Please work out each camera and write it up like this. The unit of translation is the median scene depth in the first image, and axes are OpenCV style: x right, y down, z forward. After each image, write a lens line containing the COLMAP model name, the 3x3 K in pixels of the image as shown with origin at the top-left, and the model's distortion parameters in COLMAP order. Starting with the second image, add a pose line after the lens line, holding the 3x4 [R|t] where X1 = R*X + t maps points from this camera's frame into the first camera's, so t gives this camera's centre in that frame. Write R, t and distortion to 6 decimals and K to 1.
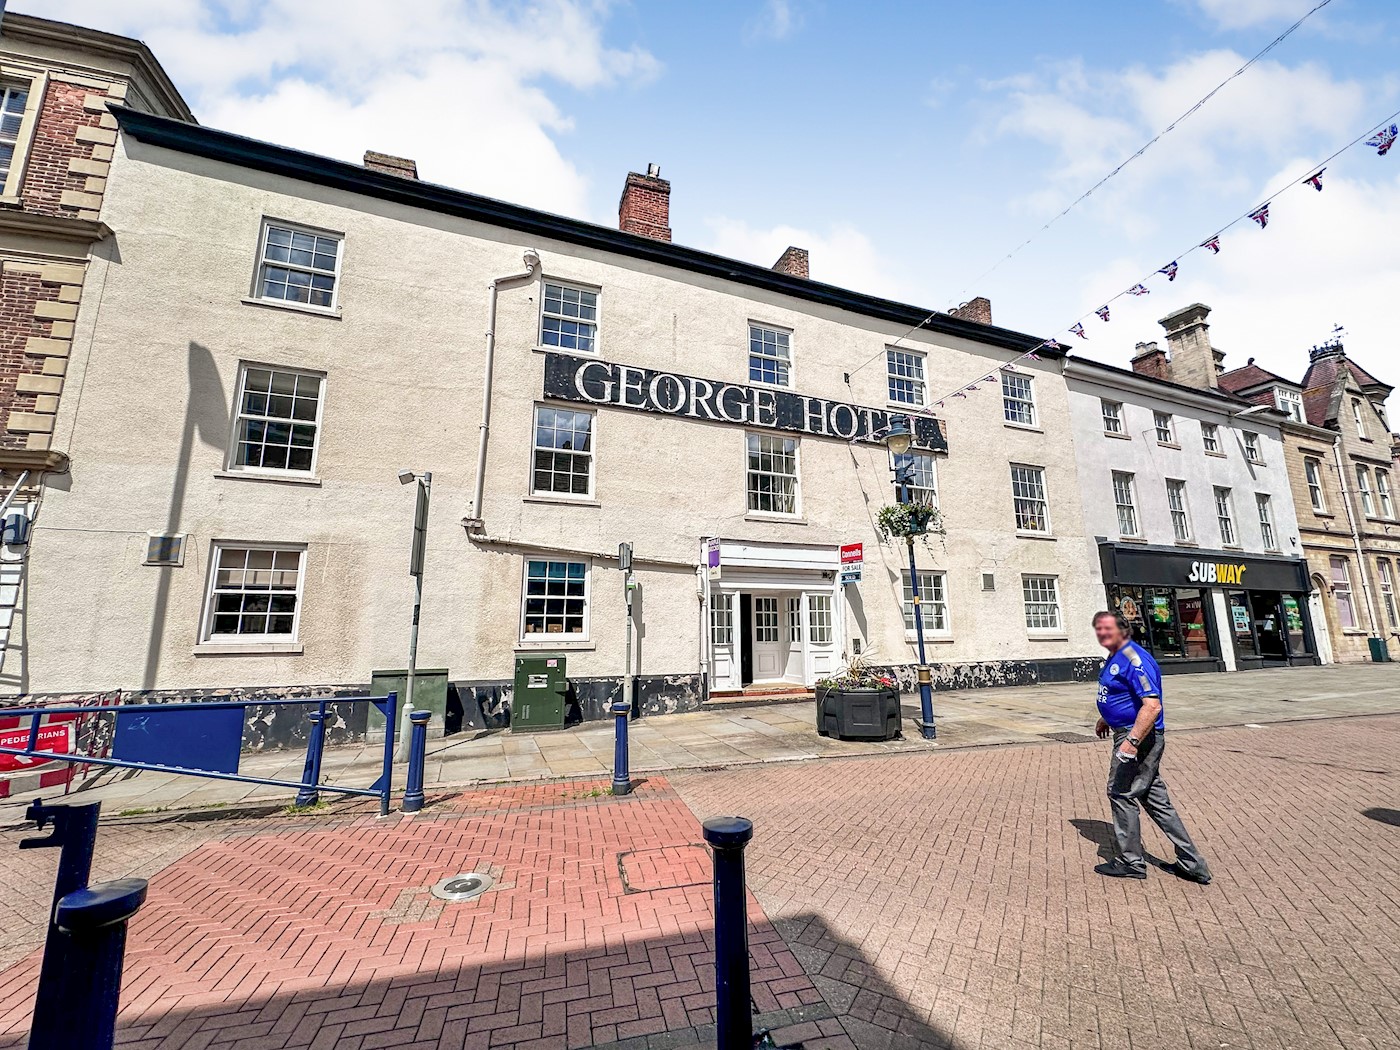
lens RADIAL K [[578.7, 0, 704.3], [0, 578.7, 523.9], [0, 0, 1]] dist [-0.003082, -0.000088]
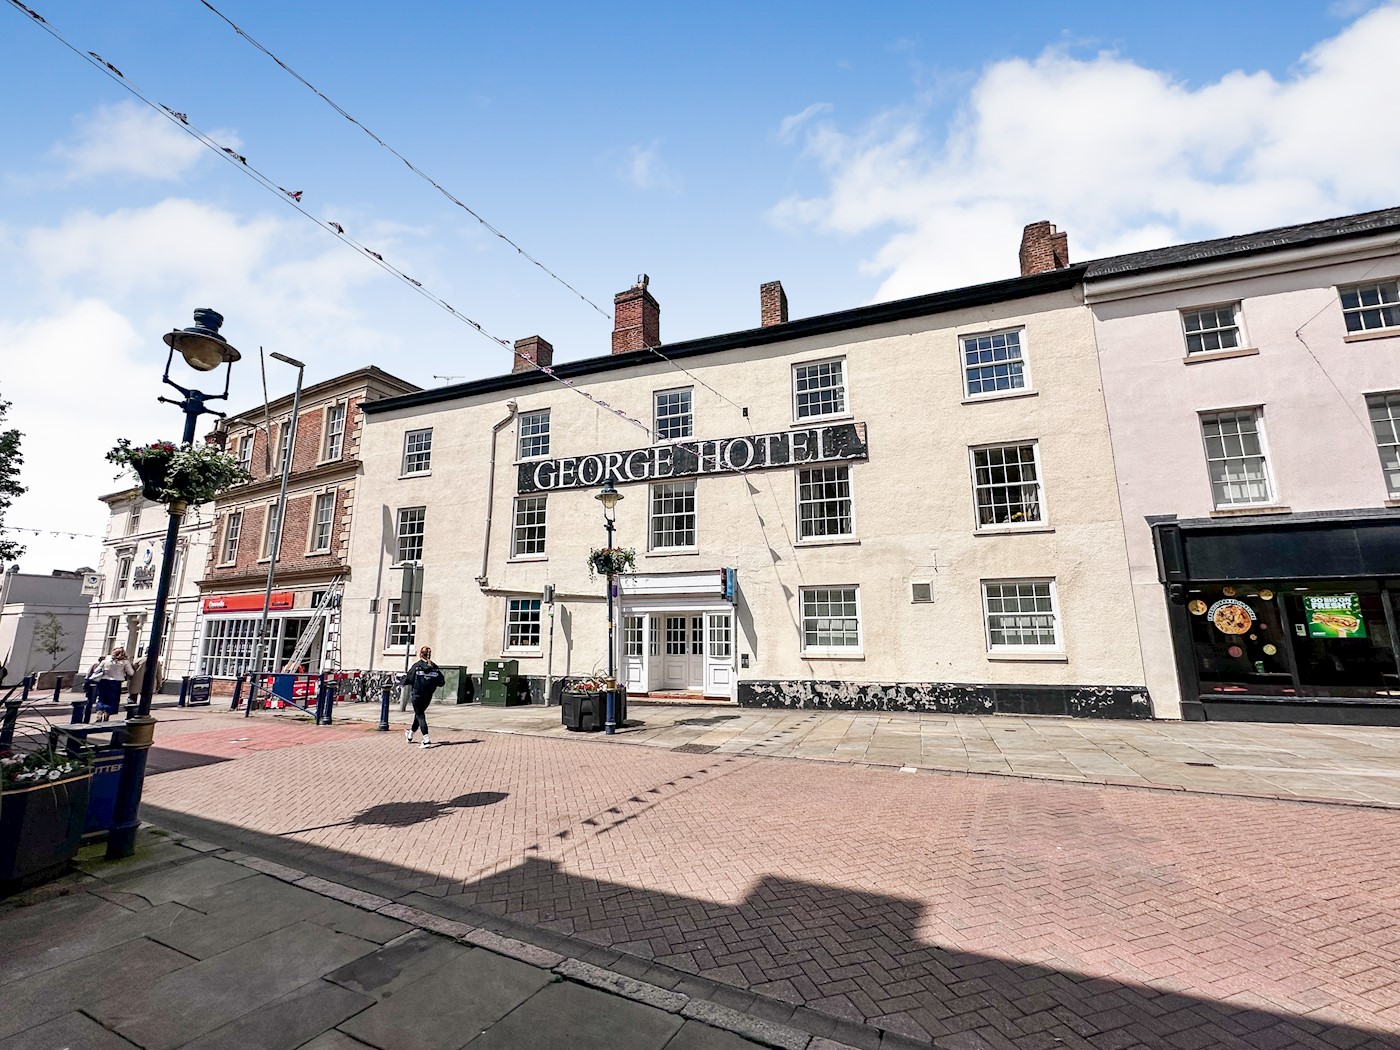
lens RADIAL K [[562.2, 0, 700.4], [0, 562.2, 532.1], [0, 0, 1]] dist [-0.001565, -0.000107]
pose [[0.745552, -0.119378, -0.655669, 0.942069], [0.118775, 0.991877, -0.045534, 0.008871], [0.655778, -0.043929, 0.753674, 0.158578]]
